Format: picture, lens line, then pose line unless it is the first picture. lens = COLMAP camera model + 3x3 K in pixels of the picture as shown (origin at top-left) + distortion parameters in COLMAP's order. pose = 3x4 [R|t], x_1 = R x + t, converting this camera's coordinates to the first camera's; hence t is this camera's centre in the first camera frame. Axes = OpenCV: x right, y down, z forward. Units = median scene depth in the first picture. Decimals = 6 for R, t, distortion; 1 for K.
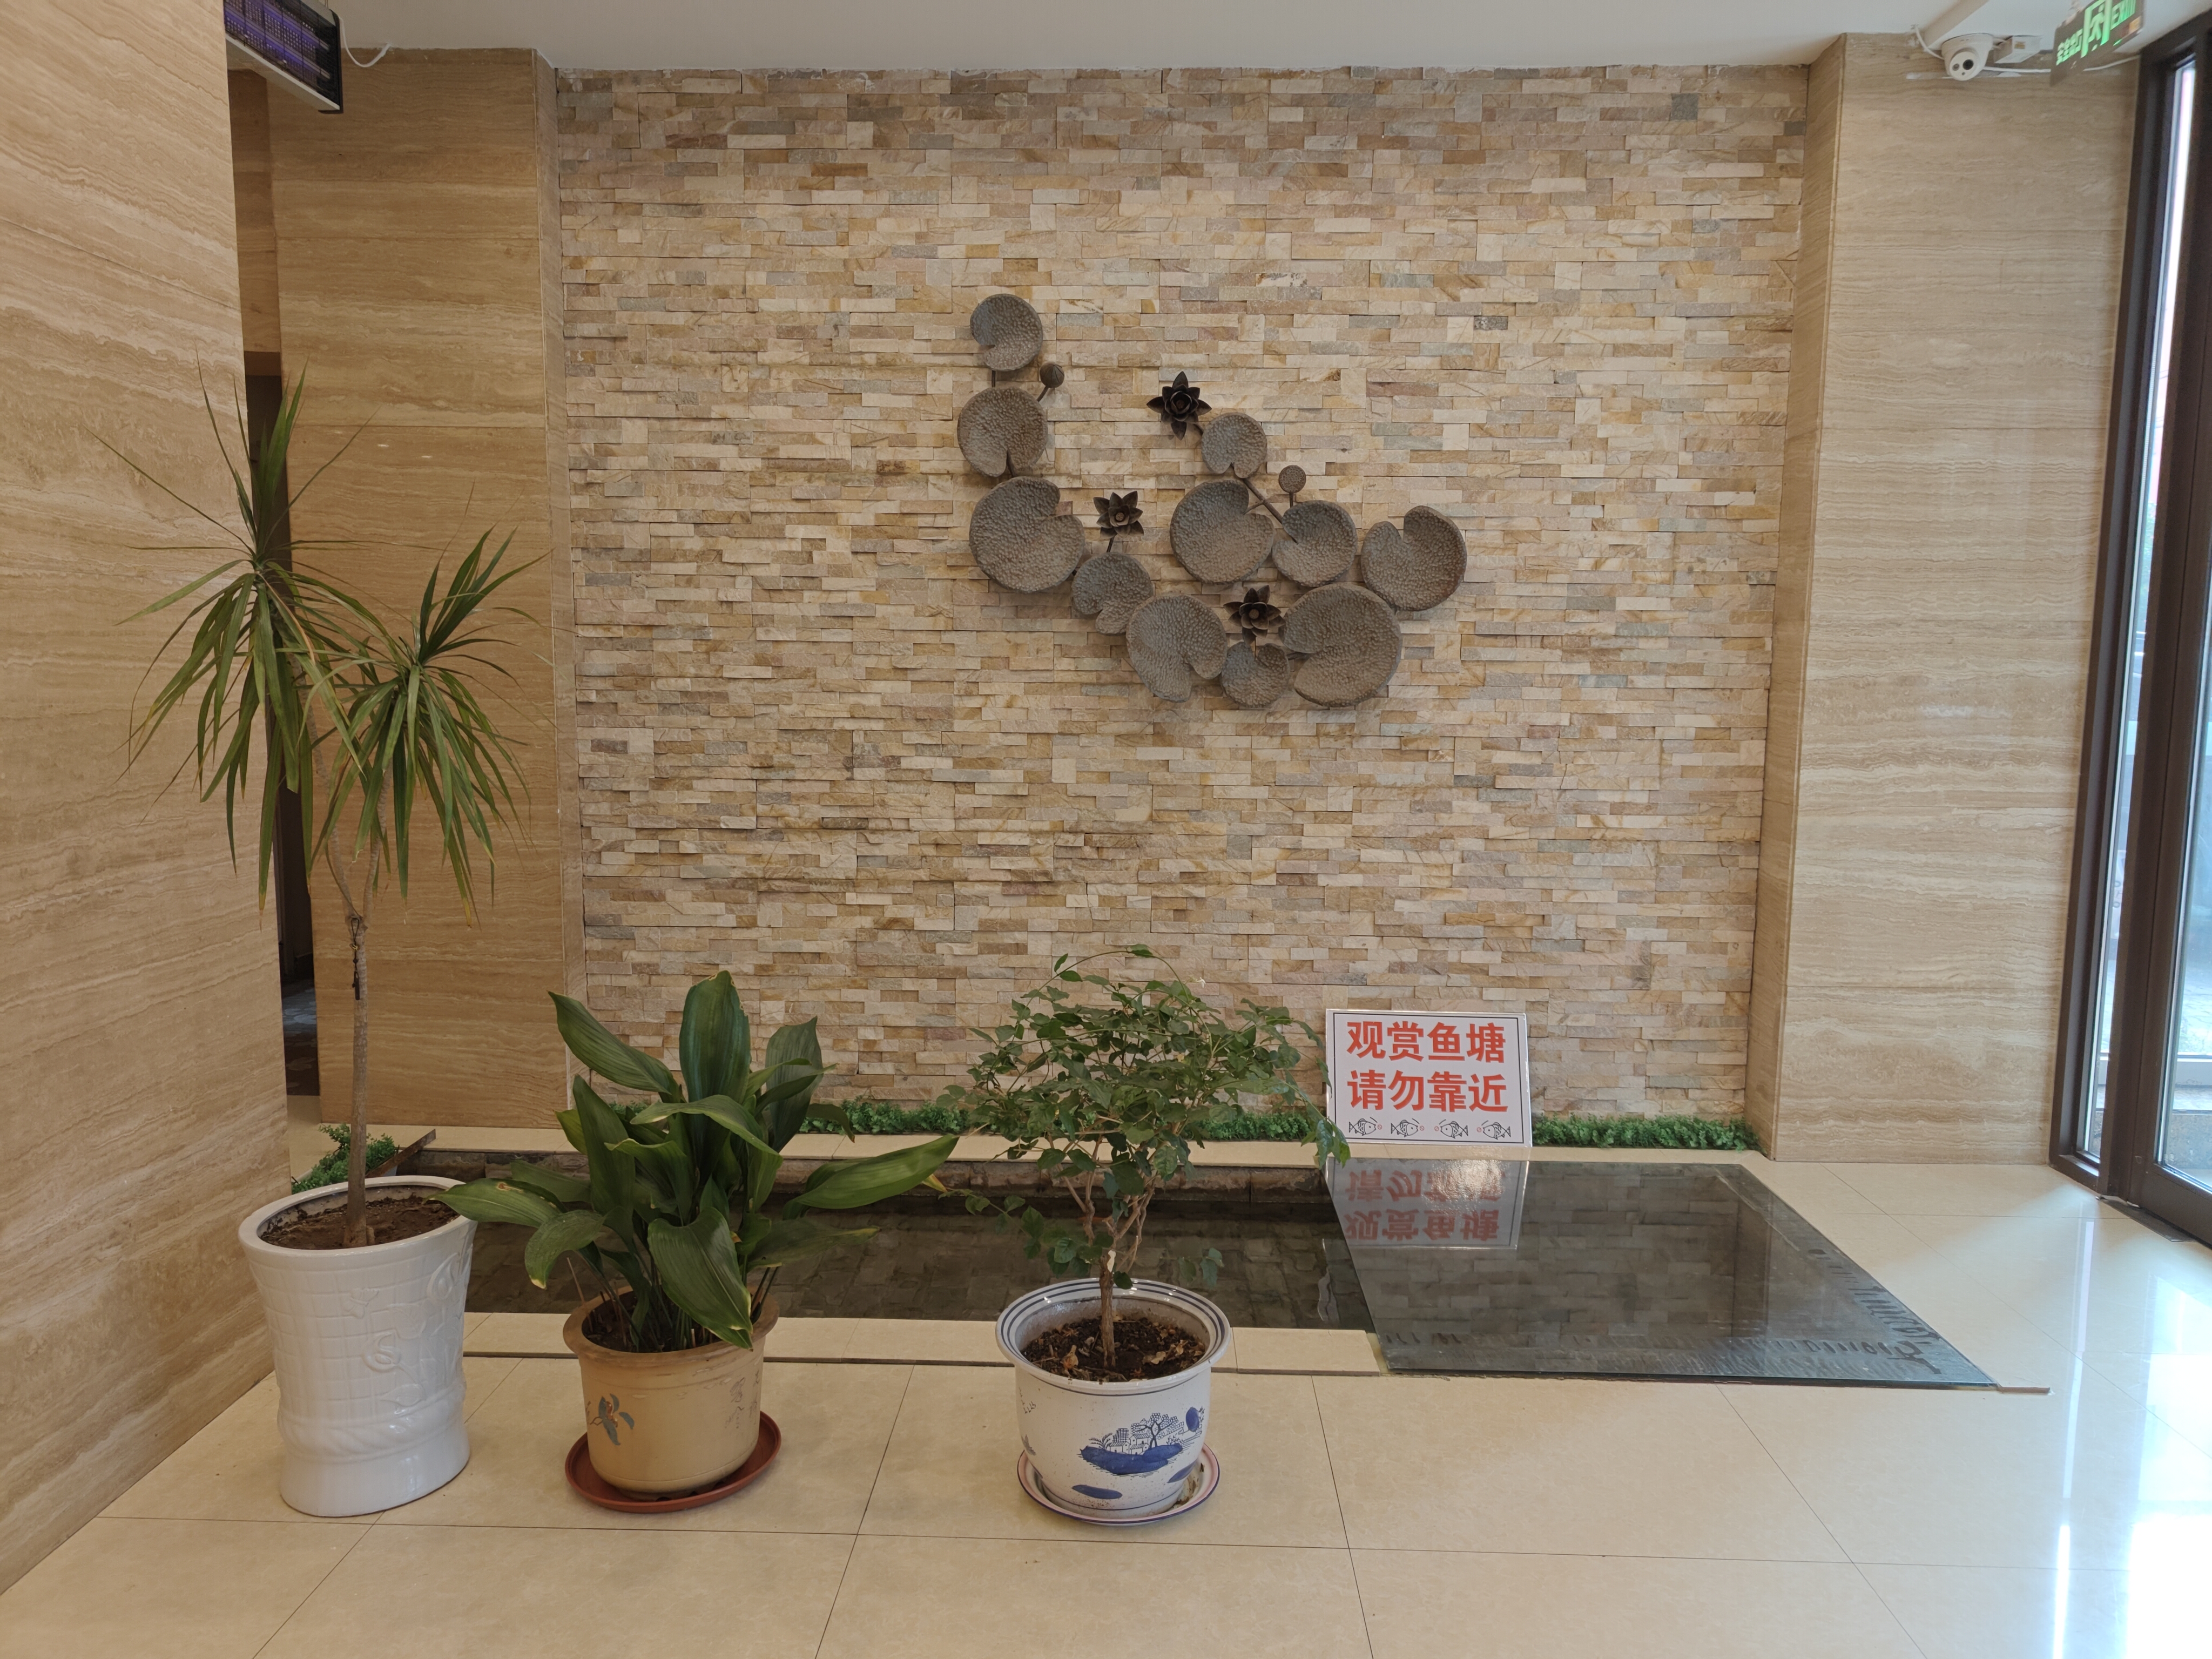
lens RADIAL K [[1540.5, 0, 1105.9], [0, 1540.5, 824.4], [0, 0, 1]] dist [-0.000345, -0.005128]
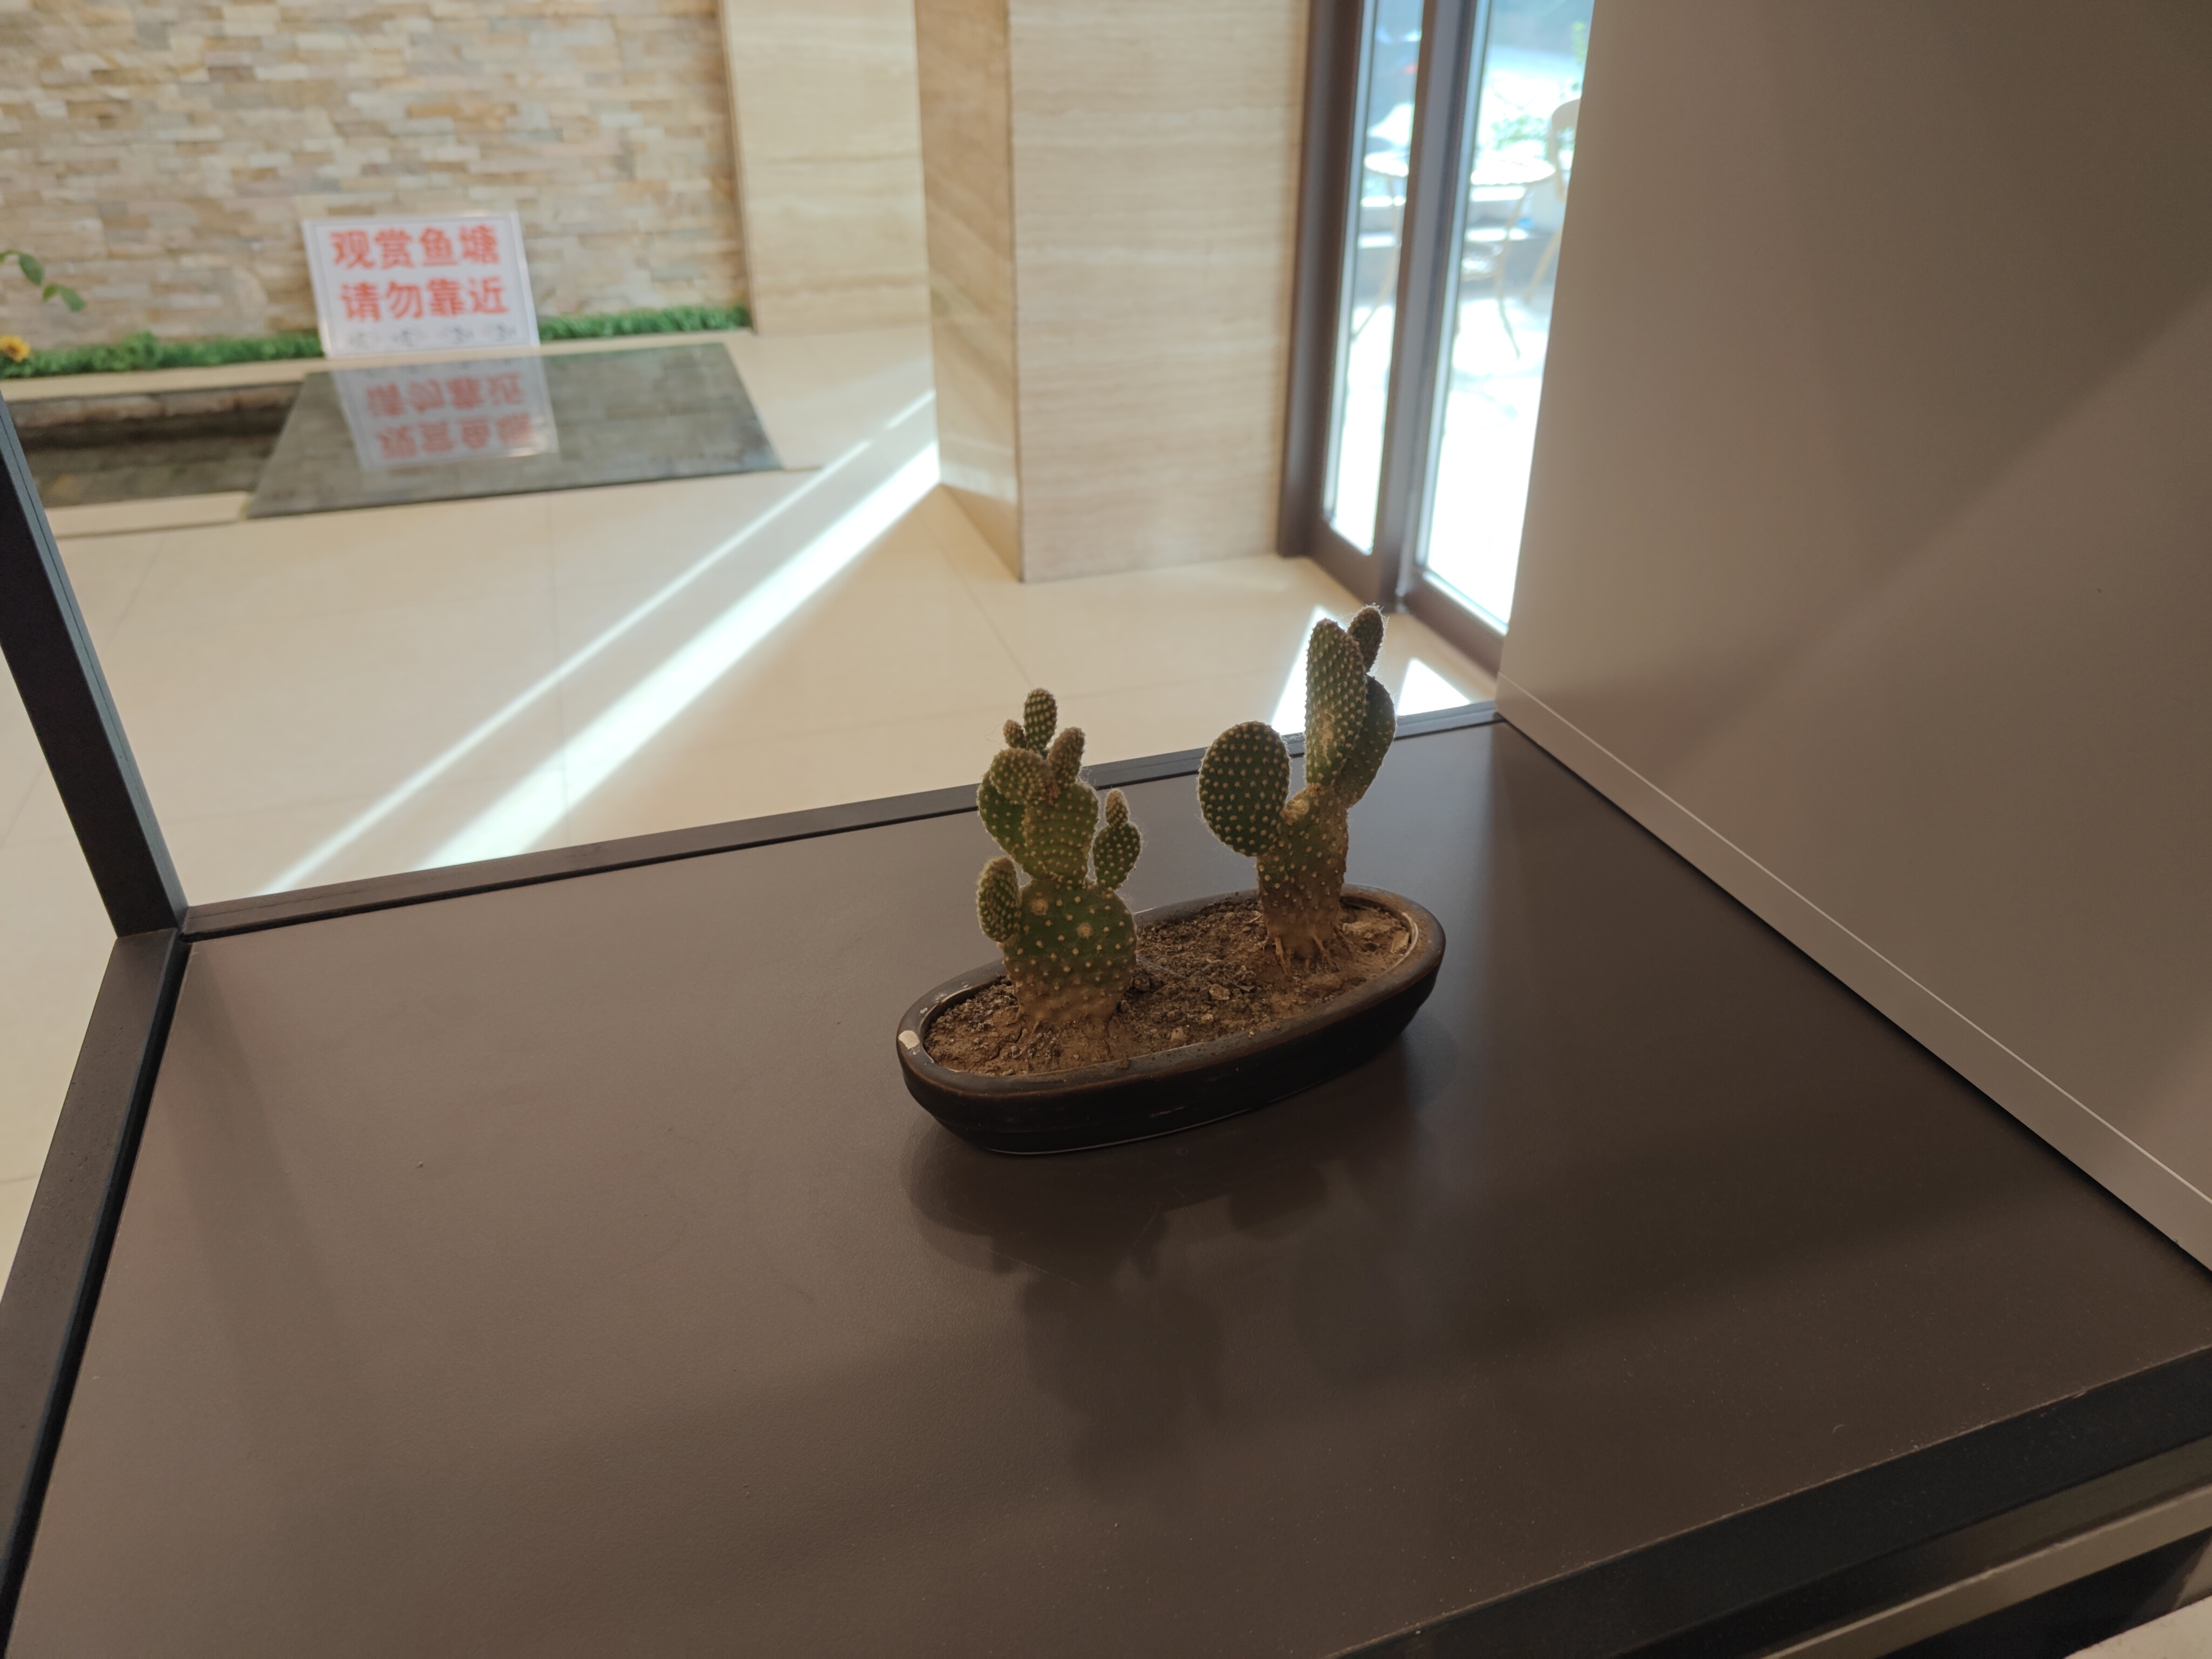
lens RADIAL K [[1540.5, 0, 1106.9], [0, 1540.5, 832.5], [0, 0, 1]] dist [-0.000345, -0.005128]
pose [[0.933974, -0.184769, 0.305864, 0.251291], [0.038076, 0.902530, 0.428941, 0.071873], [-0.355306, -0.388974, 0.849975, -0.161546]]
